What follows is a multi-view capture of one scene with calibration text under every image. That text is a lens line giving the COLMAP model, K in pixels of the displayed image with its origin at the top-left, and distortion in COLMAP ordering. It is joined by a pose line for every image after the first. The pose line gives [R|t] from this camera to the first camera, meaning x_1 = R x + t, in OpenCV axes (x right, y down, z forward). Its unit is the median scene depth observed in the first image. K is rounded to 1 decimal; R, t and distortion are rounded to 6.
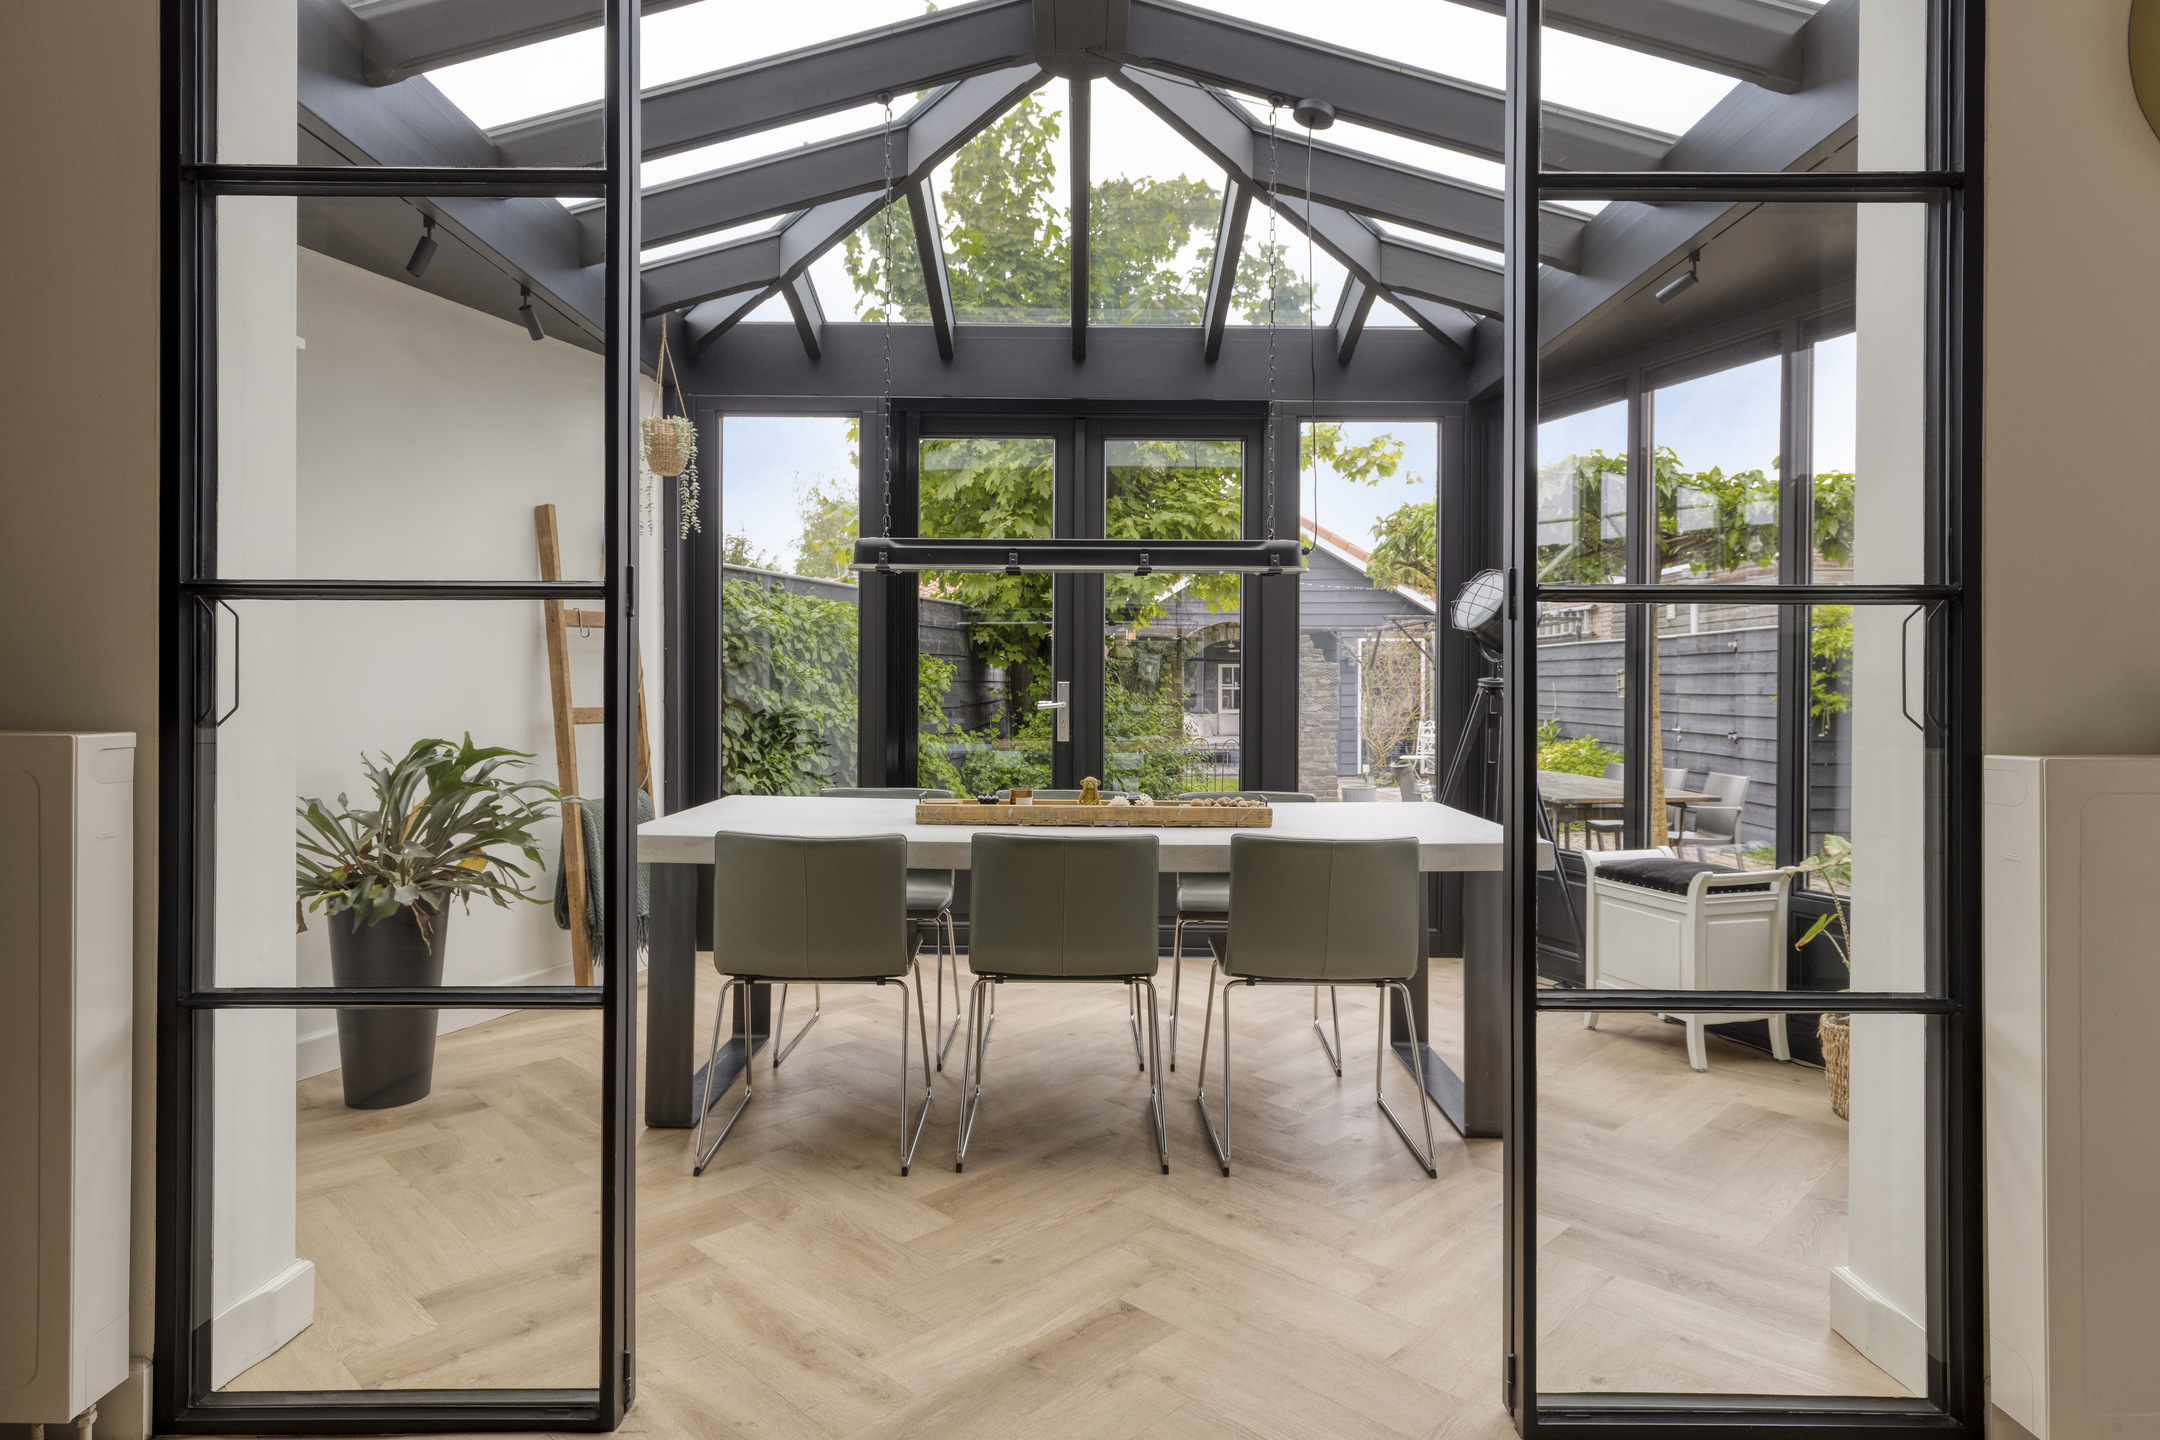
lens RADIAL K [[1214.9, 0, 1069.4], [0, 1214.9, 691.8], [0, 0, 1]] dist [0.006702, 0.000620]
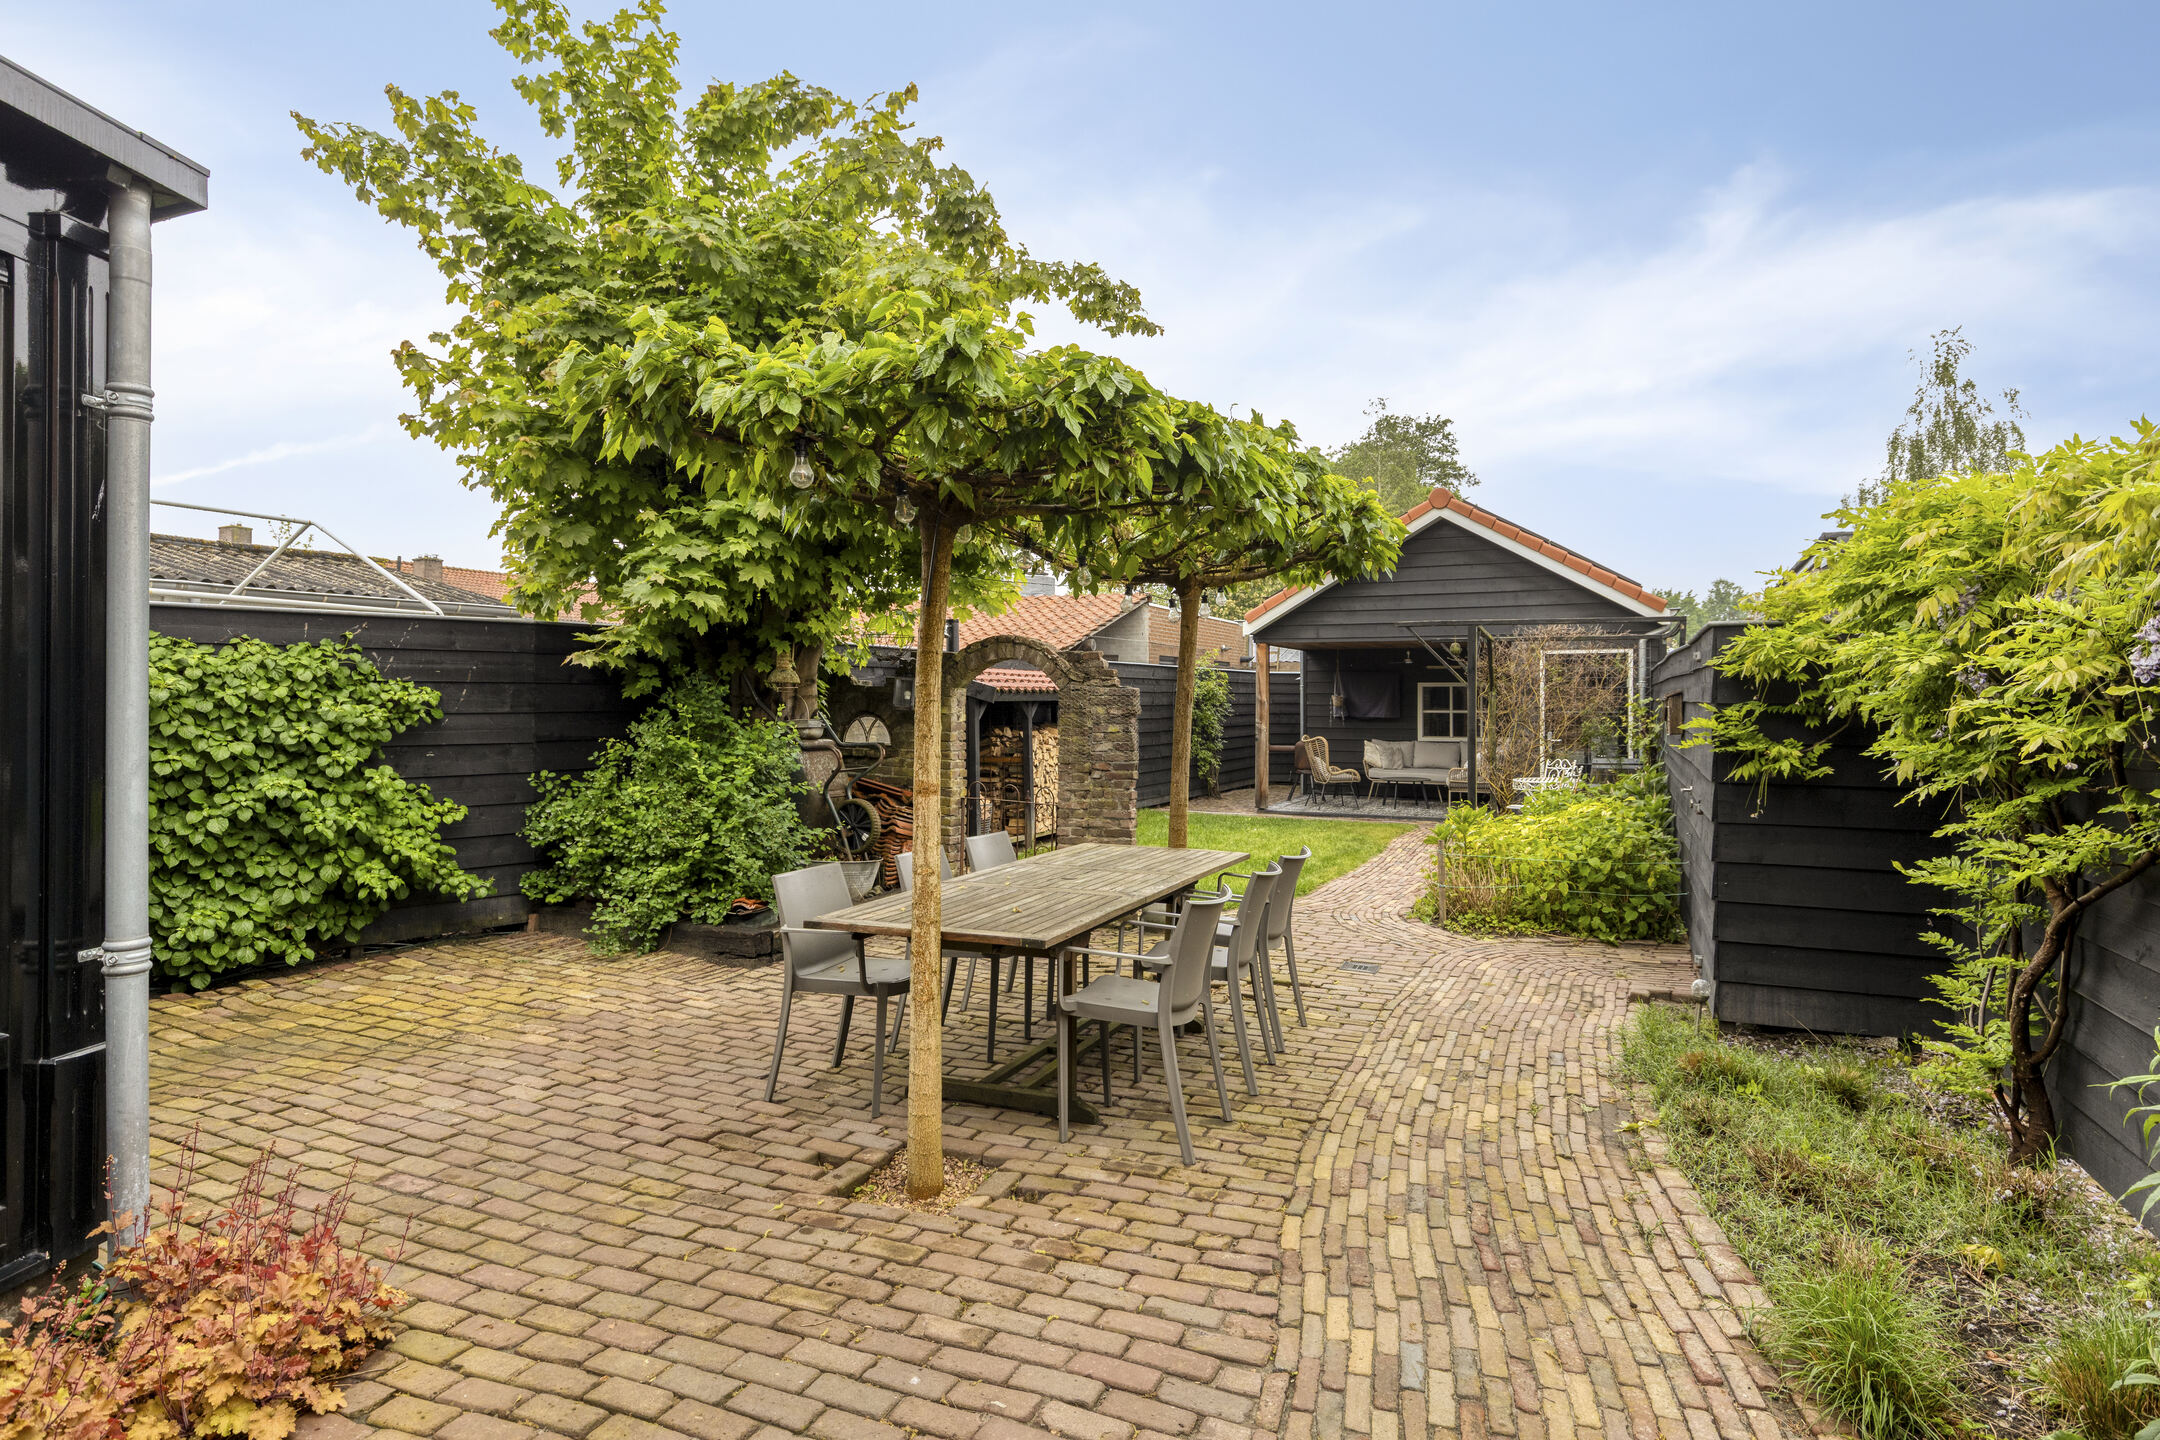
lens RADIAL K [[1214.9, 0, 1069.4], [0, 1214.9, 691.8], [0, 0, 1]] dist [0.006702, 0.000620]
pose [[0.918904, -0.009755, -0.394360, 1.455057], [0.000530, 0.999724, -0.023493, -0.010051], [0.394480, 0.021379, 0.918656, 0.906529]]
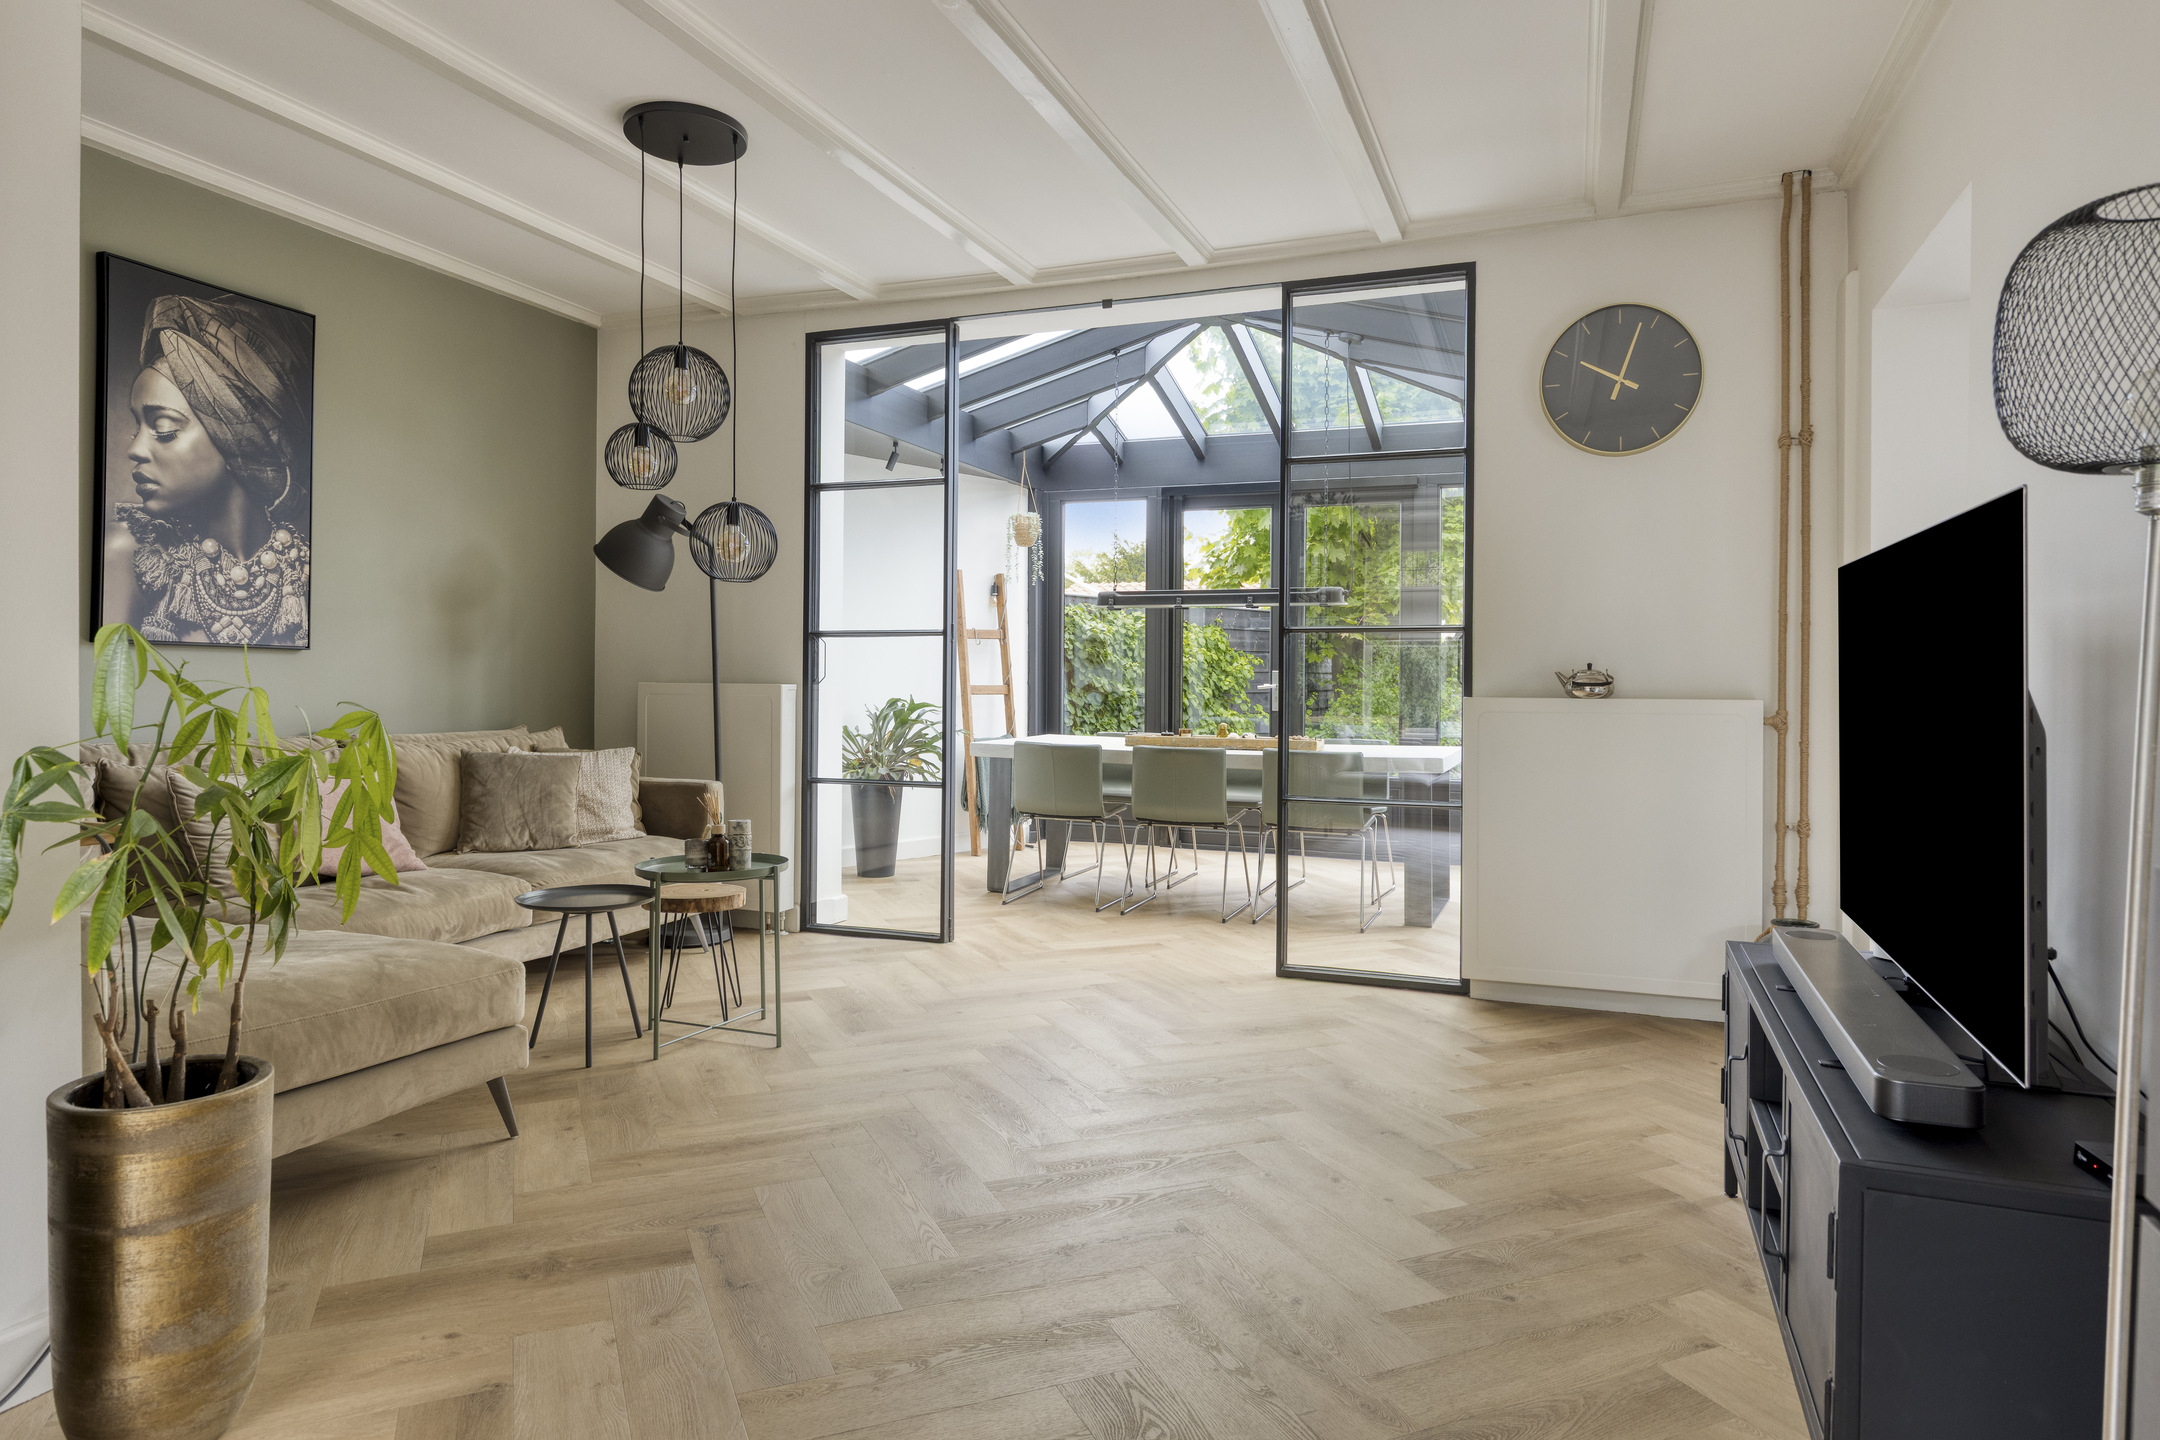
lens RADIAL K [[1289.7, 0, 1069.0], [0, 1289.7, 679.6], [0, 0, 1]] dist [0.003661, 0.000518]
pose [[0.931466, 0.002971, -0.363817, 0.495226], [-0.005239, 0.999973, -0.005247, 0.017811], [0.363792, 0.006793, 0.931456, -0.841642]]
